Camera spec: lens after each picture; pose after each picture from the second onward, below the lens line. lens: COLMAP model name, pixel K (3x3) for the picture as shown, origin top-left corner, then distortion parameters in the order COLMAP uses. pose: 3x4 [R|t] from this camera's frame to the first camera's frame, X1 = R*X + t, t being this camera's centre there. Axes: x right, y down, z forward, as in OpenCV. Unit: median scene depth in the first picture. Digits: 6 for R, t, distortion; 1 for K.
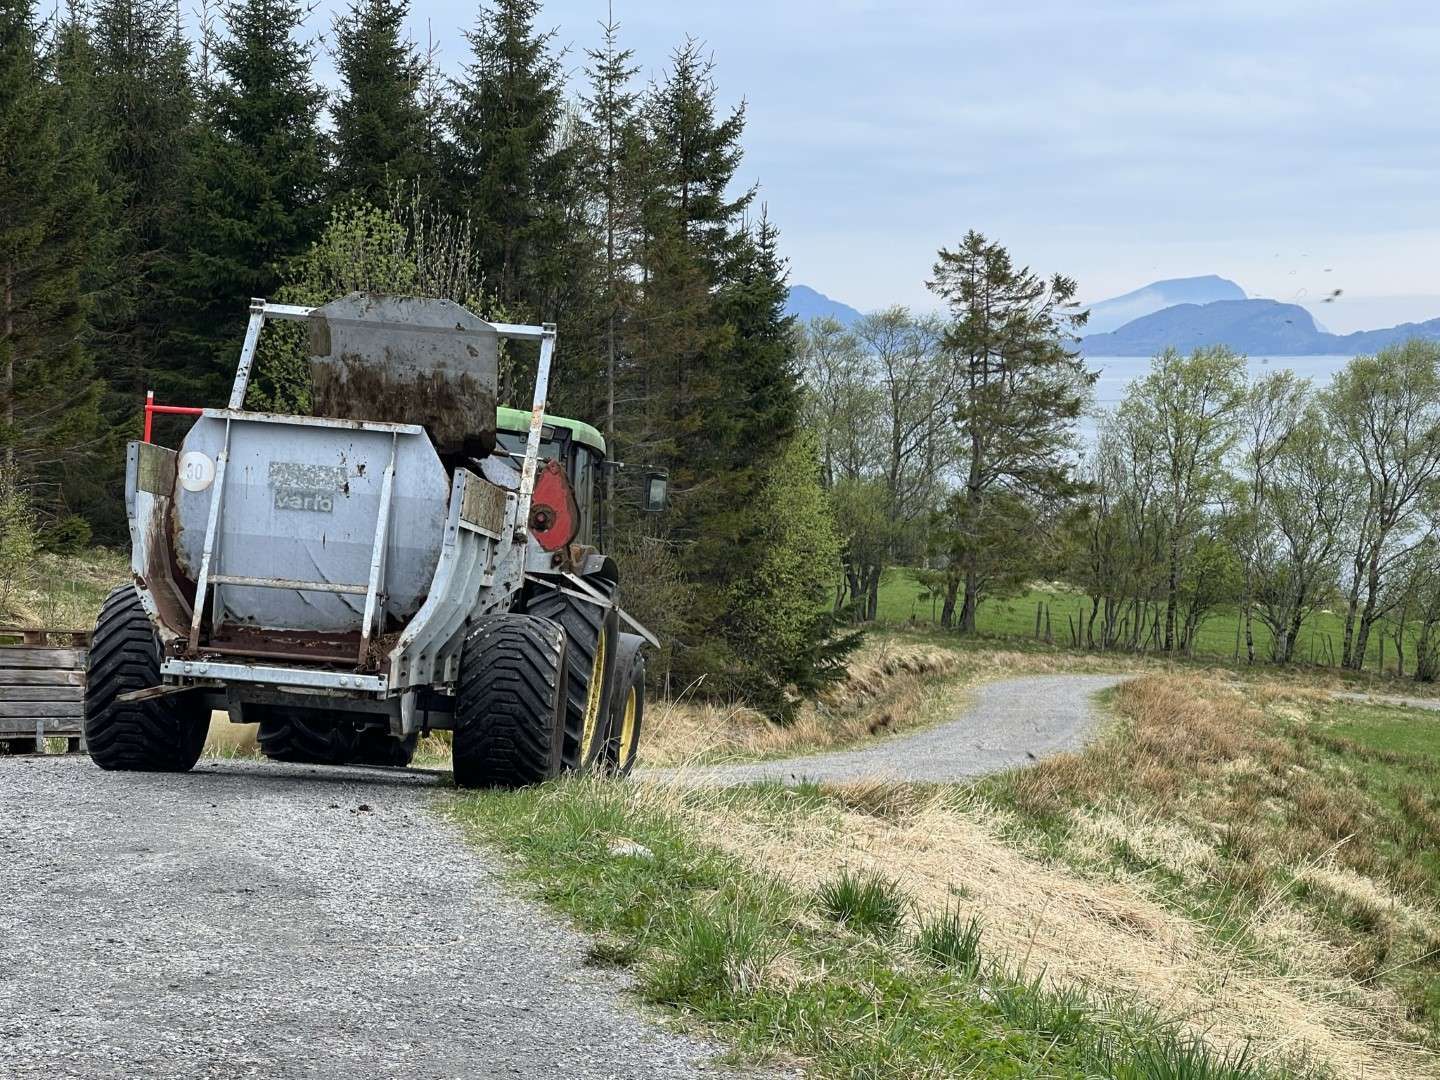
lens RADIAL K [[3226.3, 0, 719.0], [0, 3226.3, 527.7], [0, 0, 1]] dist [0.370659, 0.000000]
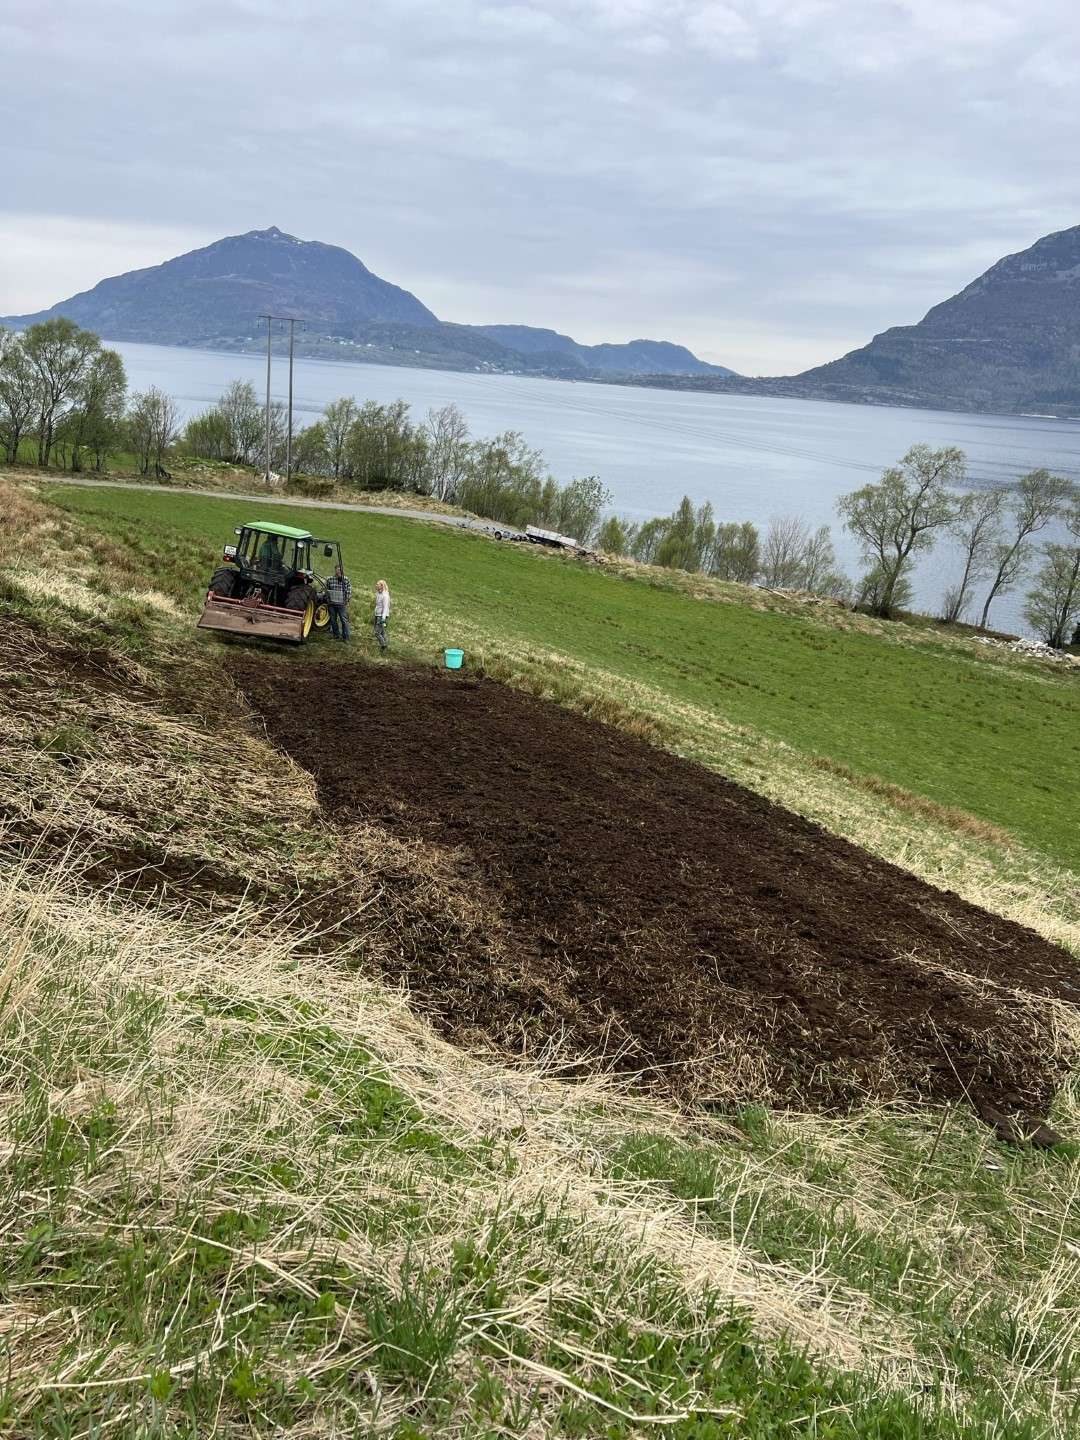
lens RADIAL K [[1079.0, 0, 538.6], [0, 1079.0, 708.7], [0, 0, 1]] dist [0.066729, -0.049876]
pose [[0.796506, -0.121408, 0.592316, -0.007712], [-0.040903, 0.966569, 0.253123, -0.001051], [-0.603245, -0.225842, 0.764912, 0.163875]]
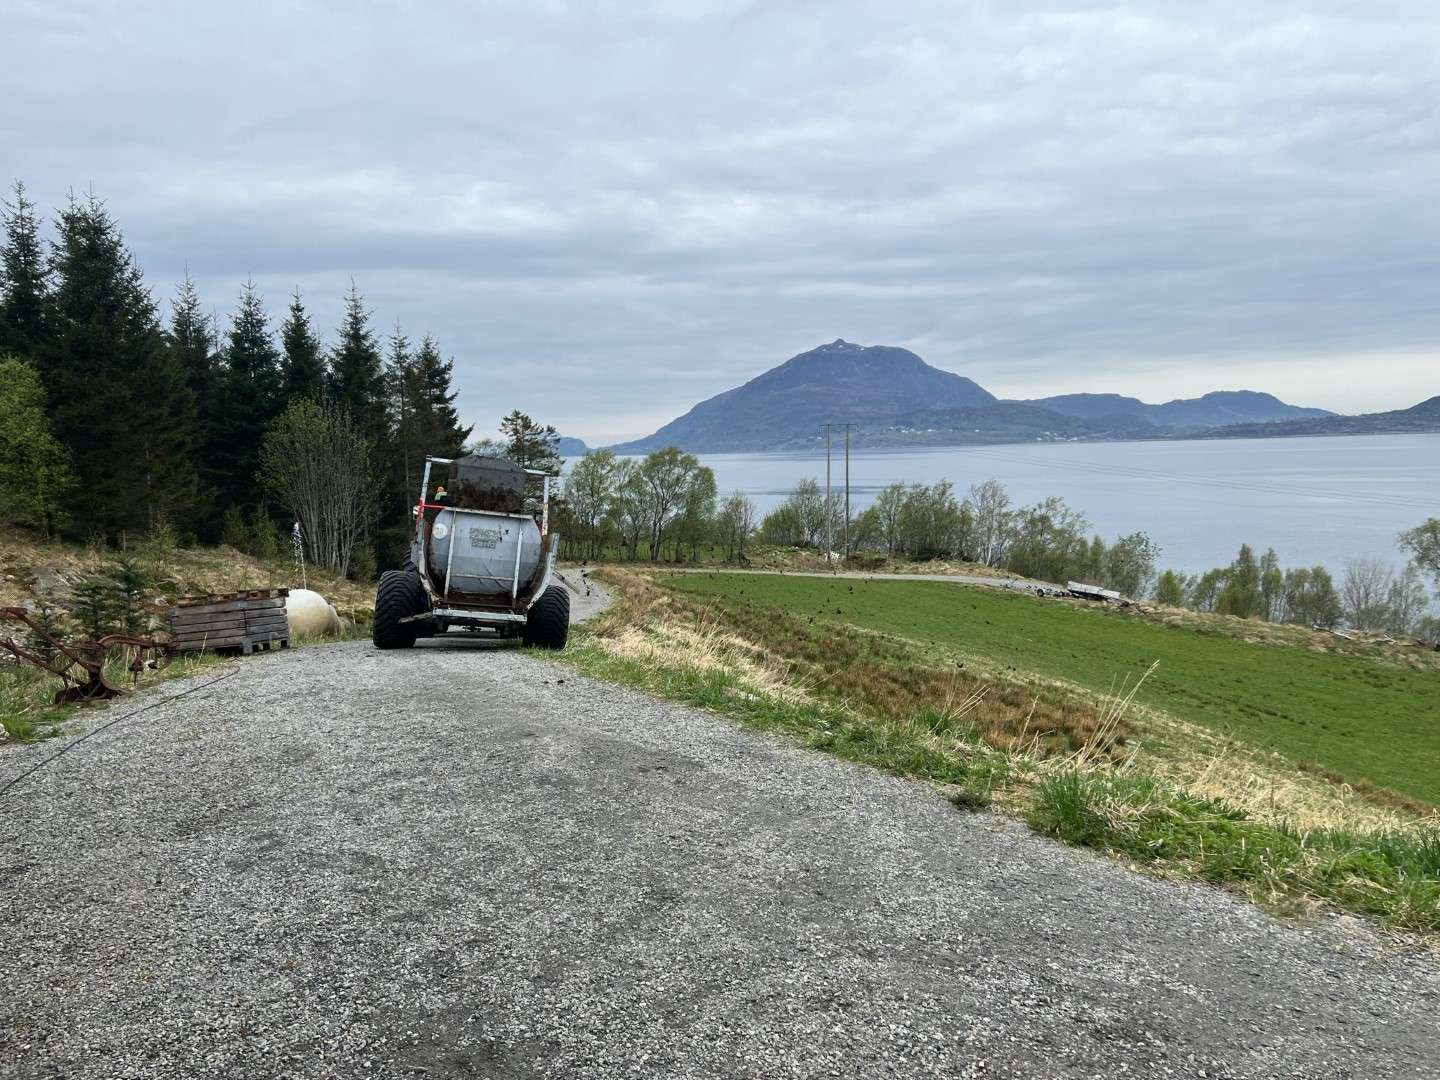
lens RADIAL K [[1079.0, 0, 719.2], [0, 1079.0, 547.4], [0, 0, 1]] dist [0.066729, -0.049876]
pose [[0.953205, -0.058064, 0.296696, -0.036390], [0.048967, 0.998077, 0.038007, -0.002012], [-0.298333, -0.021700, 0.954215, 0.075903]]
